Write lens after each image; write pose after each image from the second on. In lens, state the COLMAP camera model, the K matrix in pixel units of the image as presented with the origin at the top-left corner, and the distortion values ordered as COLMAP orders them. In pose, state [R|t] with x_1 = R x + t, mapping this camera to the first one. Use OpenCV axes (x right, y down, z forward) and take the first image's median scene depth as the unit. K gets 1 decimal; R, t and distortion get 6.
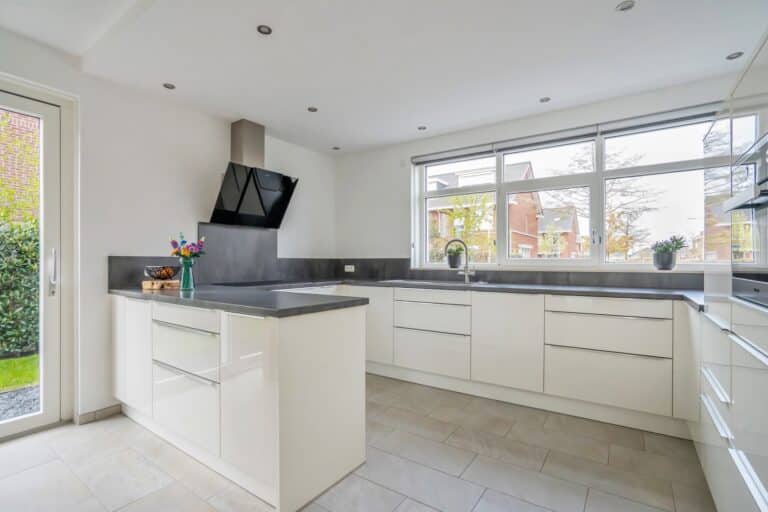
lens RADIAL K [[359.5, 0, 387.2], [0, 359.5, 255.6], [0, 0, 1]] dist [-0.002942, 0.000173]
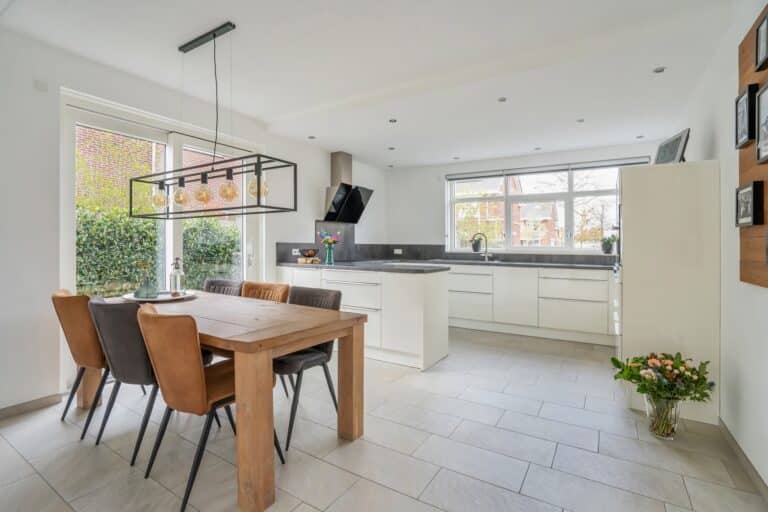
lens RADIAL K [[363.8, 0, 383.5], [0, 363.8, 240.3], [0, 0, 1]] dist [-0.039622, 0.000143]
pose [[0.999145, 0.009381, 0.040263, -0.267595], [-0.009418, 0.999955, 0.000710, -0.010366], [-0.040254, -0.001088, 0.999189, -0.498281]]
